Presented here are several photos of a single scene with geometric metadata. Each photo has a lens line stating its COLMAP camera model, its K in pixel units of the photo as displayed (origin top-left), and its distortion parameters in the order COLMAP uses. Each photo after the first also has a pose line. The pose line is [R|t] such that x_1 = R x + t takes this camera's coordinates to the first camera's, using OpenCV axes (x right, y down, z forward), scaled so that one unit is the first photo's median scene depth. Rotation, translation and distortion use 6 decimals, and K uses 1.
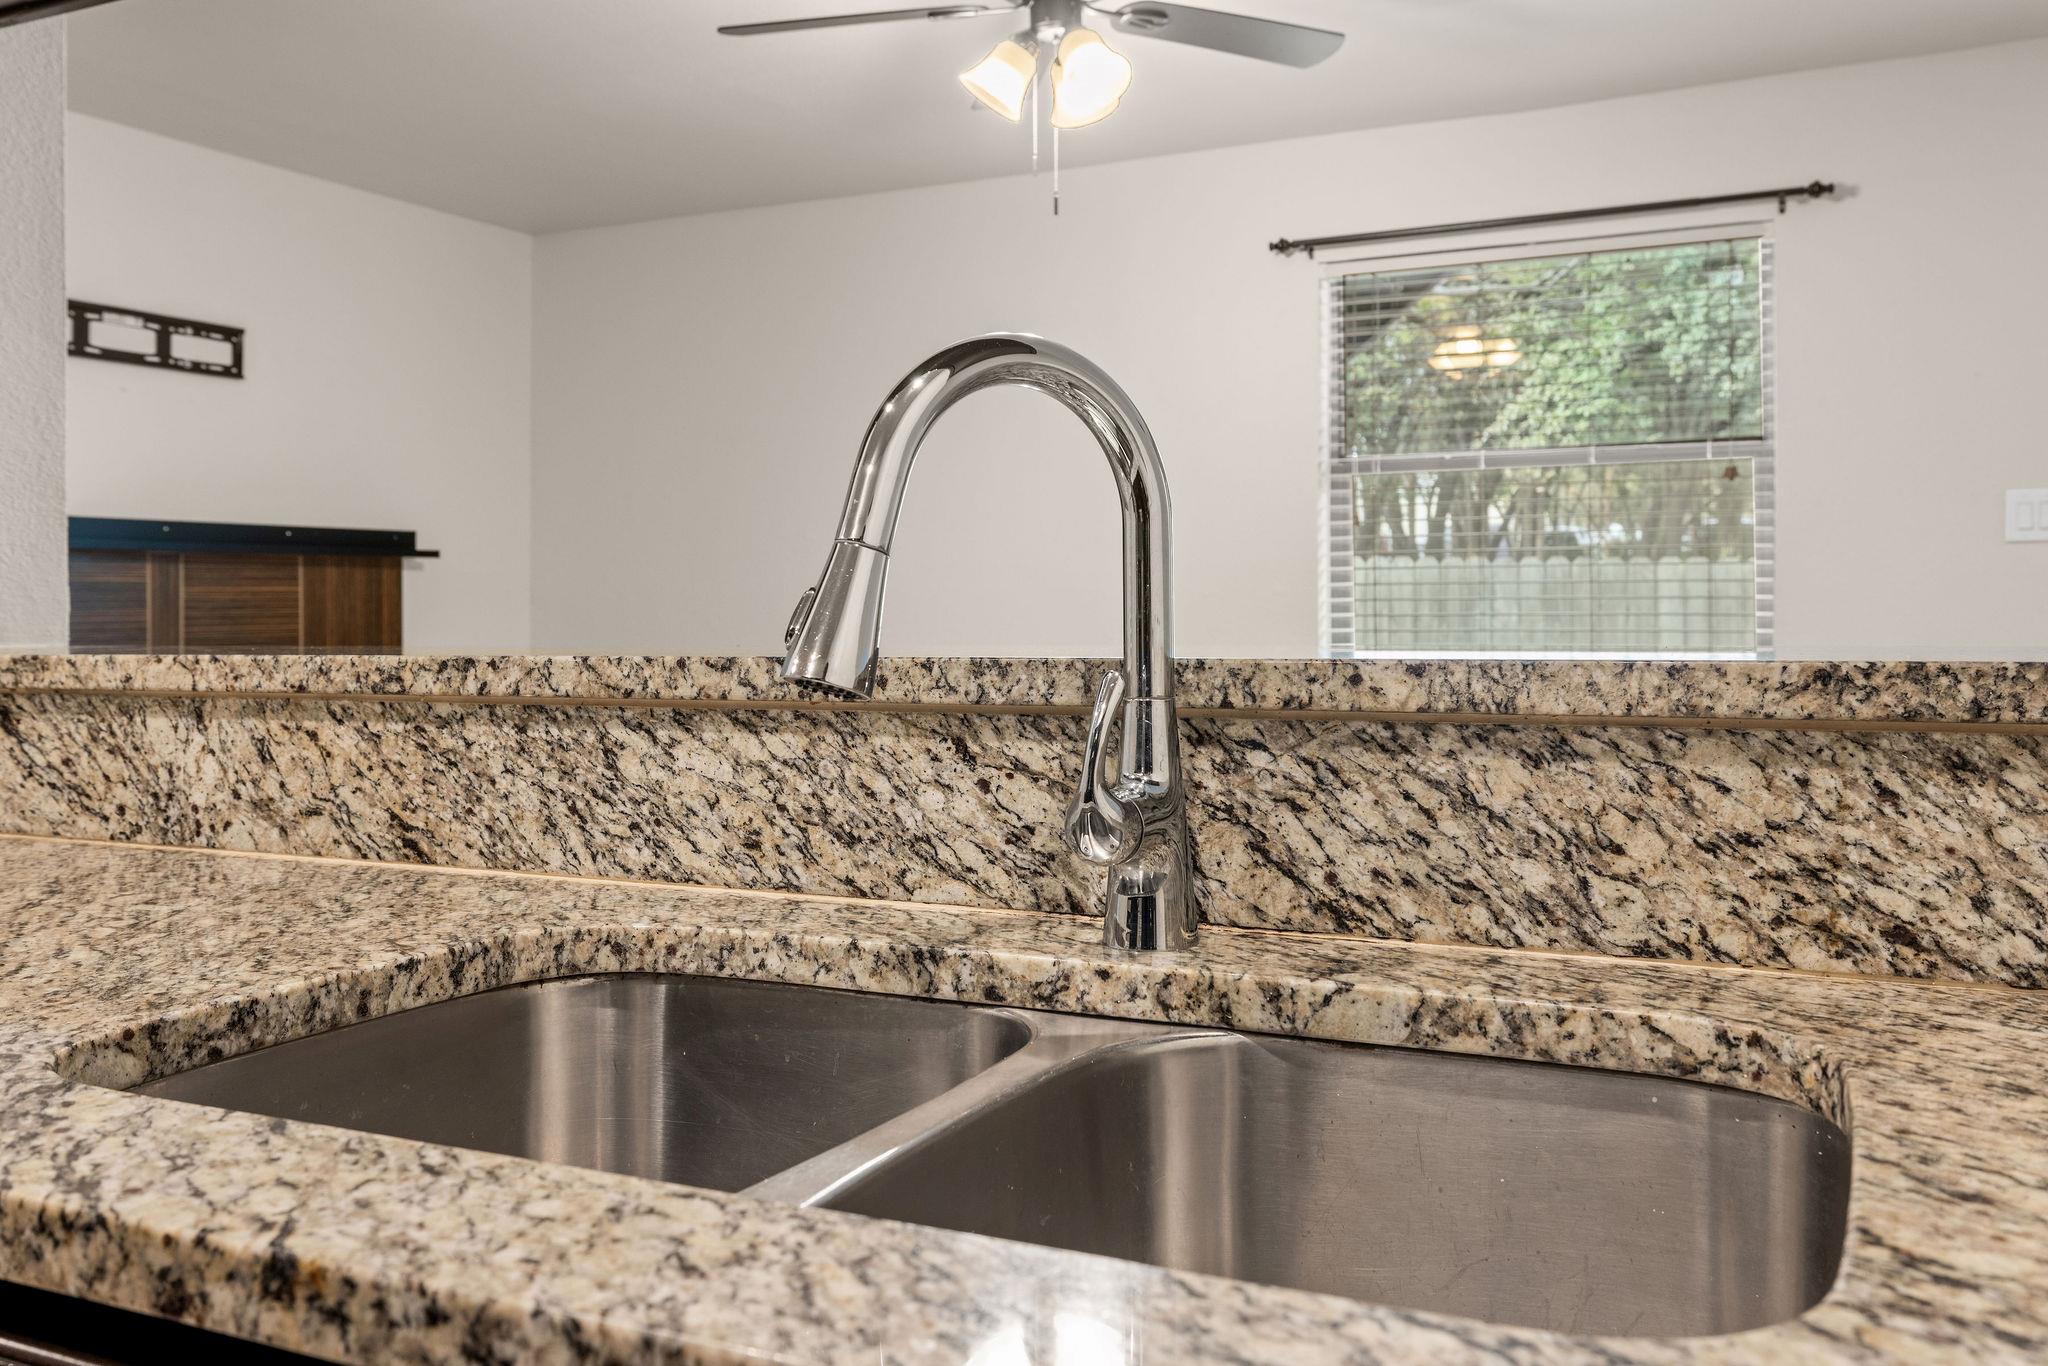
lens RADIAL K [[1702.4, 0, 1064.3], [0, 1702.4, 573.3], [0, 0, 1]] dist [0.009969, -0.004385]
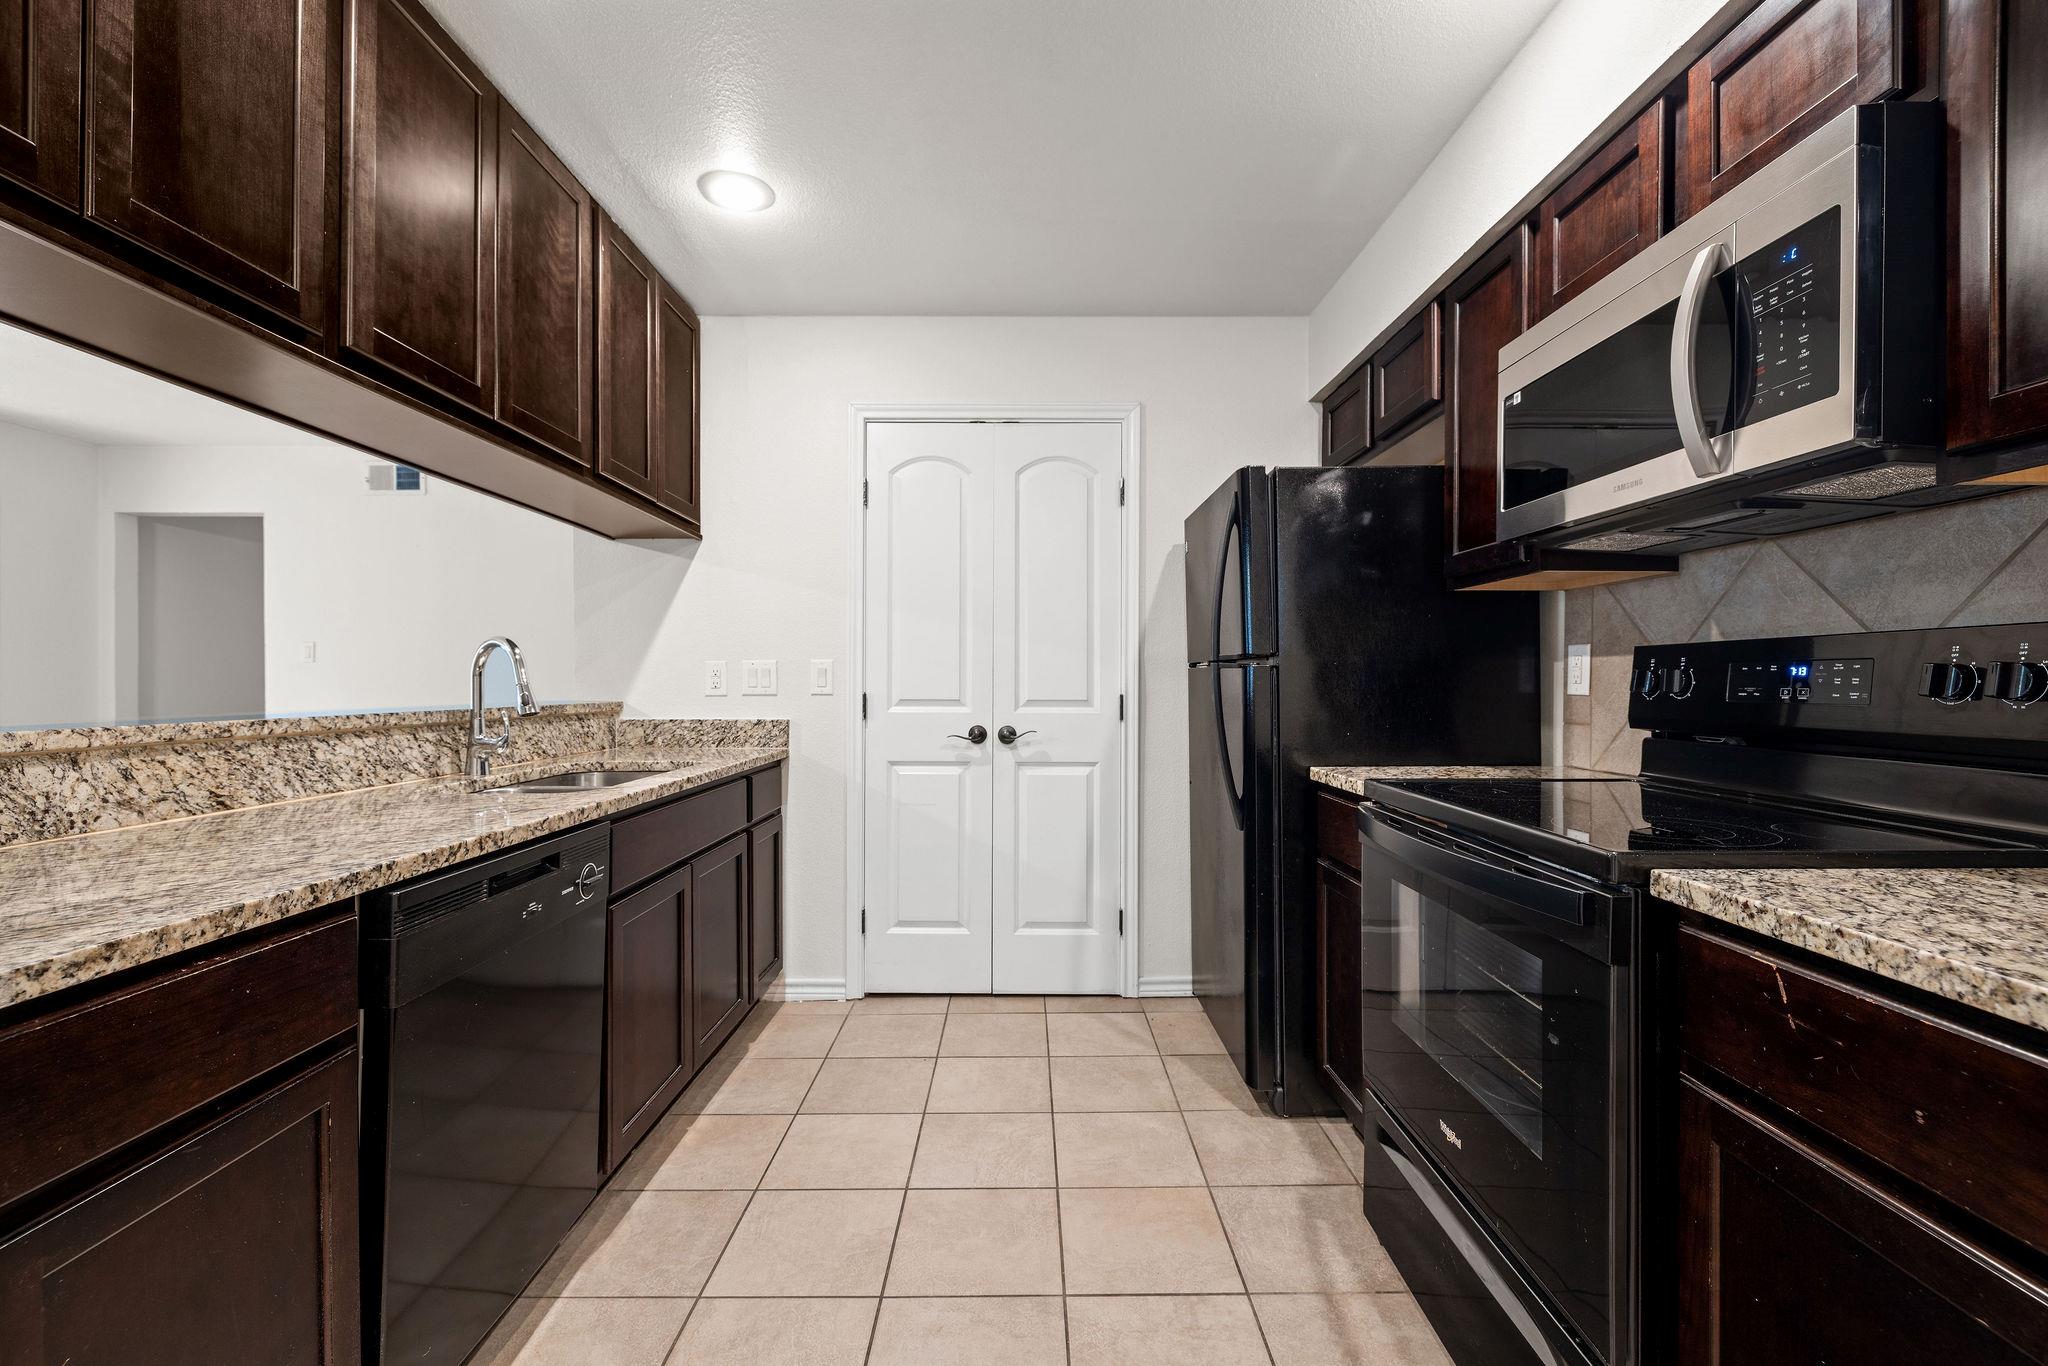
lens RADIAL K [[856.9, 0, 1025.8], [0, 856.9, 687.5], [0, 0, 1]] dist [0.000367, -0.001211]
pose [[-0.438839, 0.001907, 0.898564, -1.912613], [-0.018770, 0.999760, -0.011289, -0.004384], [-0.898370, -0.021821, -0.438698, 0.537171]]
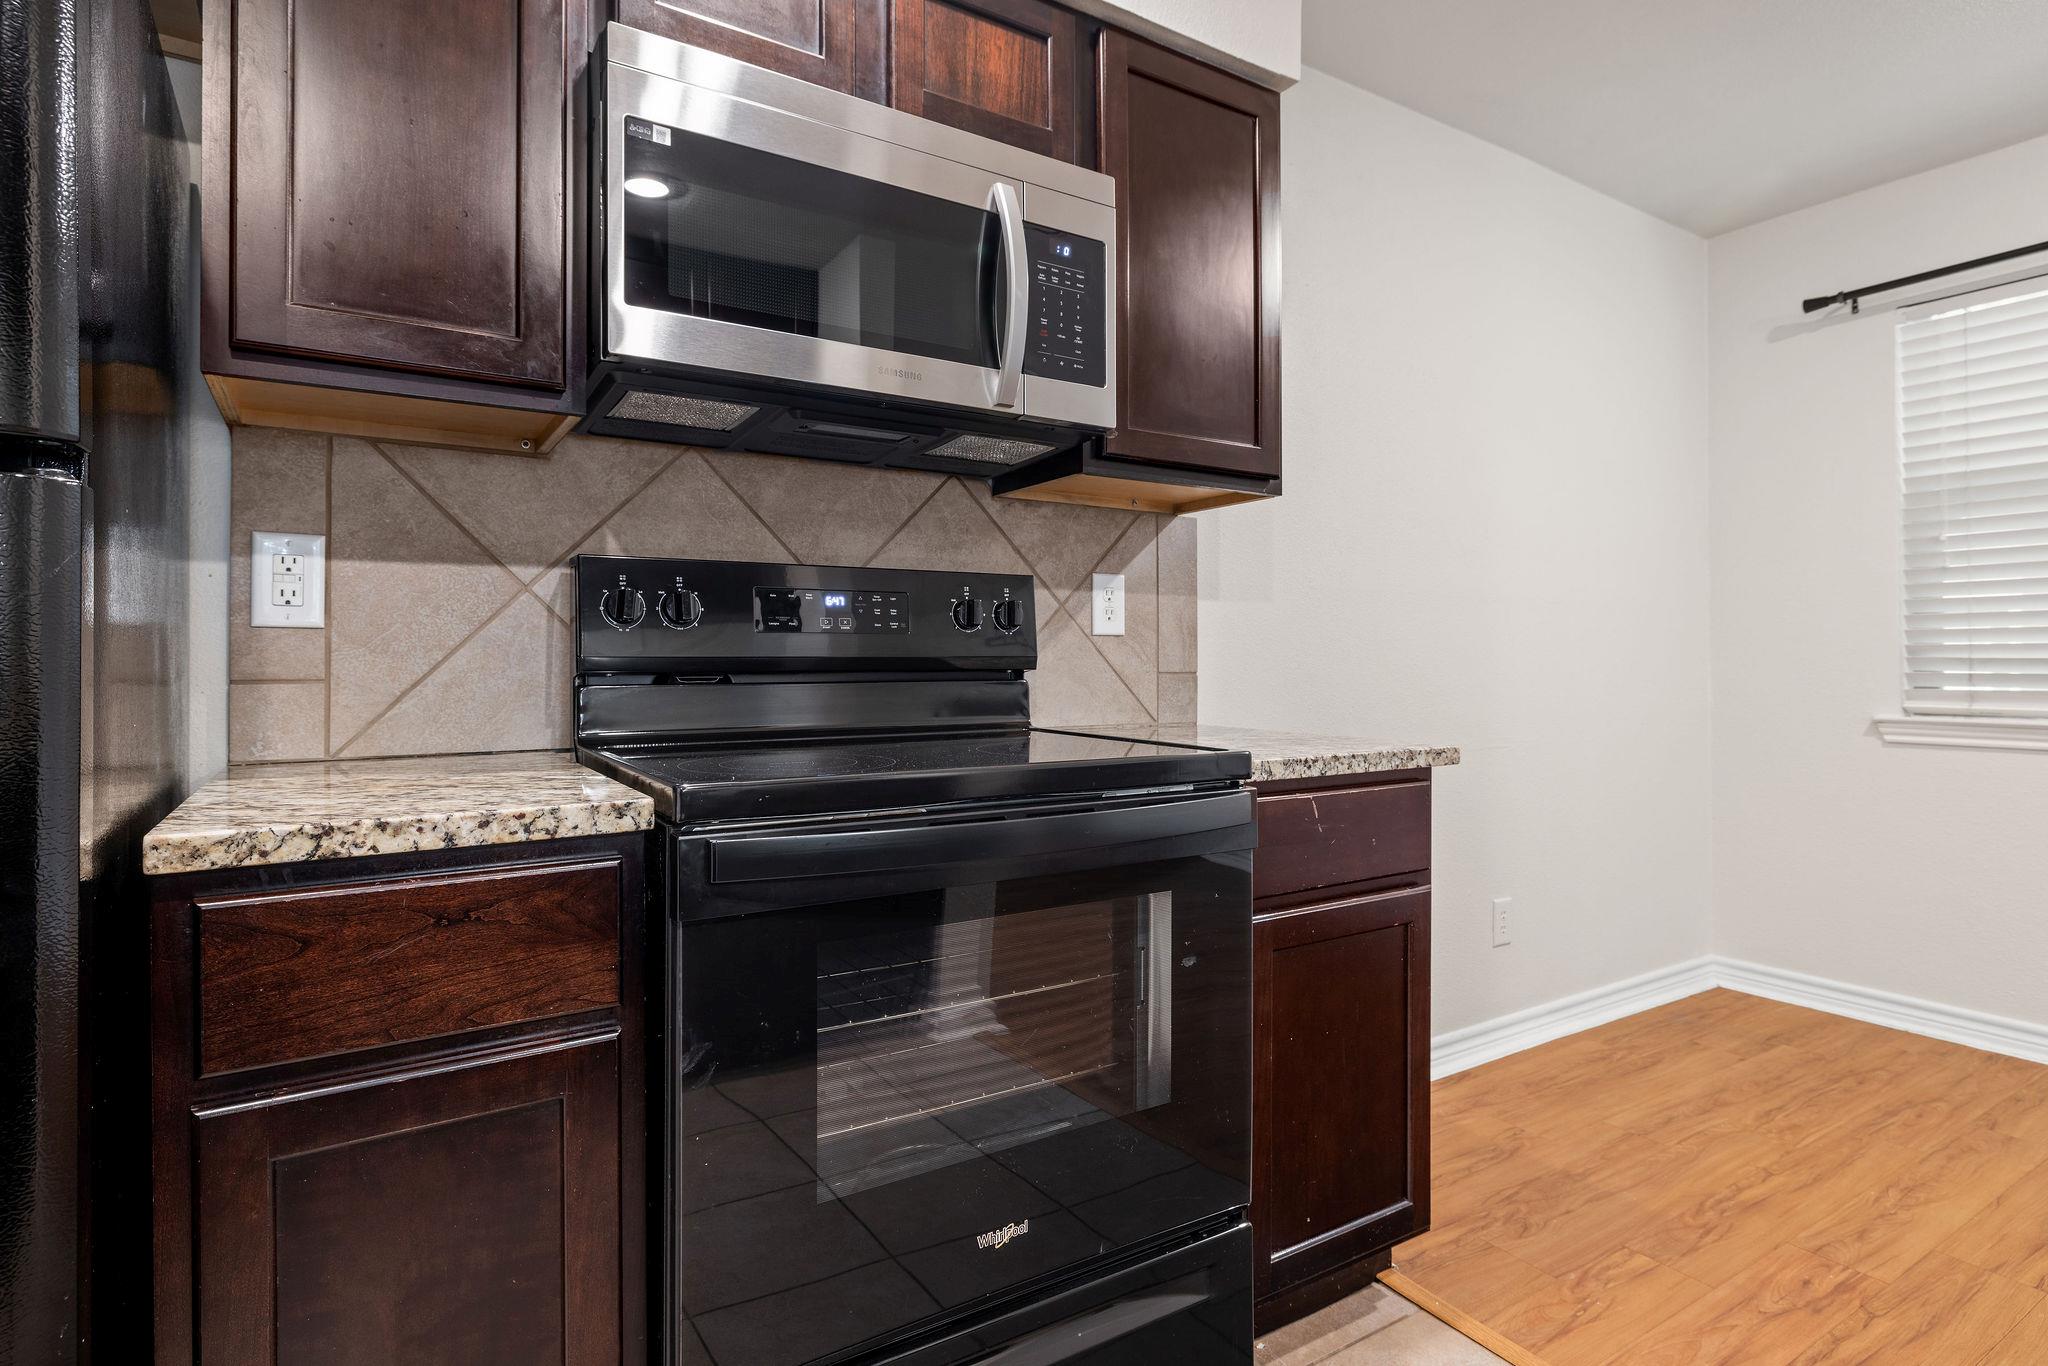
lens RADIAL K [[1057.7, 0, 1027.4], [0, 1057.7, 657.6], [0, 0, 1]] dist [-0.002355, 0.000785]
pose [[-0.524479, 0.006577, -0.851398, -0.417756], [0.026955, 0.999597, -0.008883, 0.032477], [0.850997, -0.027609, -0.524445, 0.103441]]
